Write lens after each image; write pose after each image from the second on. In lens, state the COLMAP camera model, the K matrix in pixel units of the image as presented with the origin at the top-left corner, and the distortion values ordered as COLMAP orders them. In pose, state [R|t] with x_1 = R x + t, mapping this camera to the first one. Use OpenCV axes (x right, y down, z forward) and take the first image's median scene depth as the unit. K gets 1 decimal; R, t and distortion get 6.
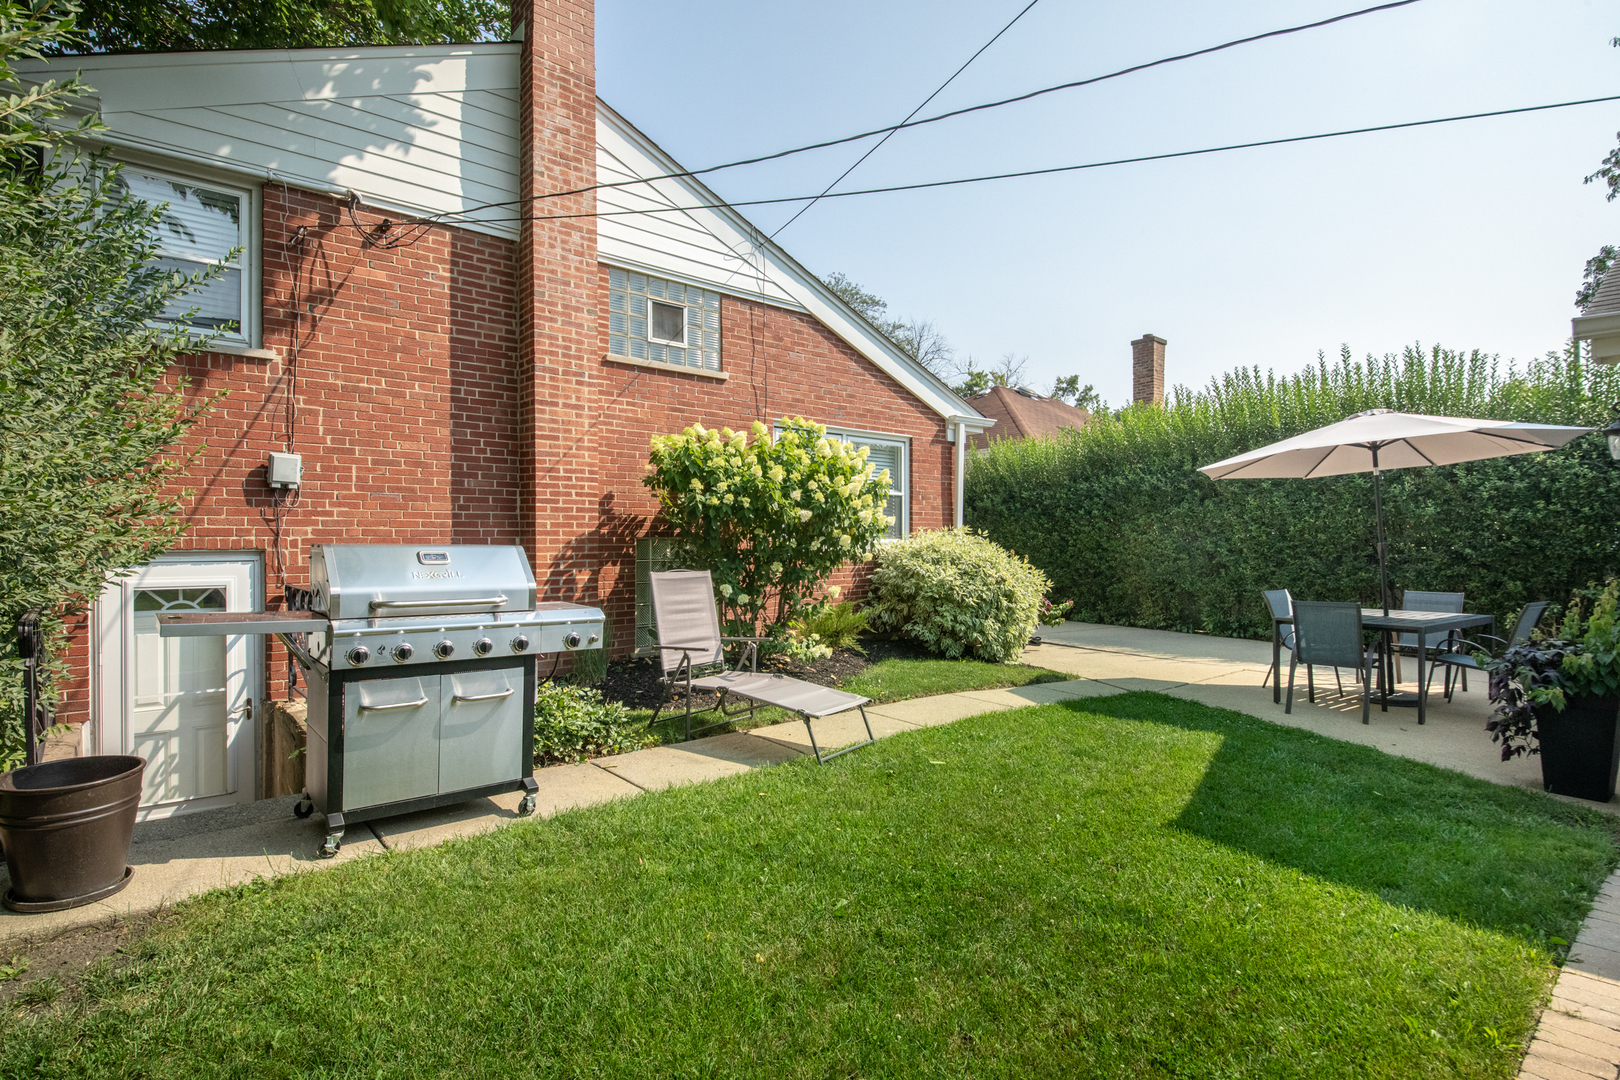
lens RADIAL K [[793.6, 0, 810.0], [0, 793.6, 540.0], [0, 0, 1]] dist [0.001863, -0.001039]
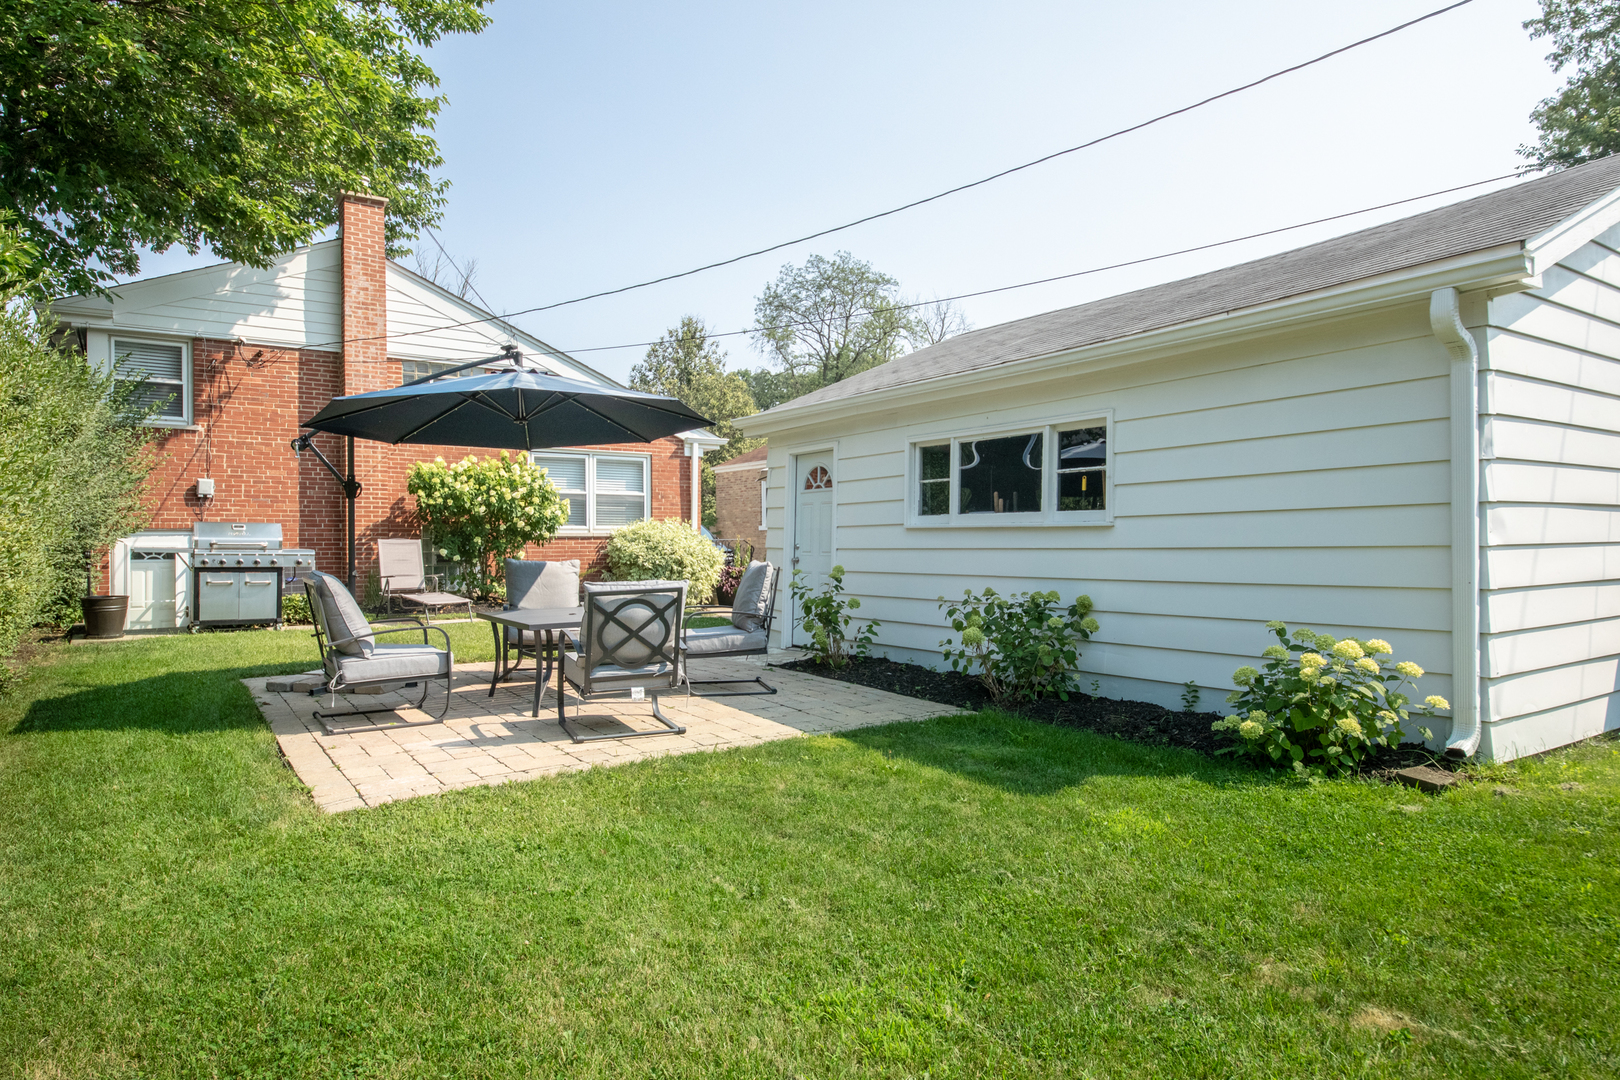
lens RADIAL K [[958.1, 0, 808.8], [0, 958.1, 532.1], [0, 0, 1]] dist [0.017675, 0.000956]
pose [[0.994382, -0.002844, -0.105816, 1.005175], [0.001926, 0.999960, -0.008771, 0.041461], [0.105837, 0.008518, 0.994347, -1.129124]]
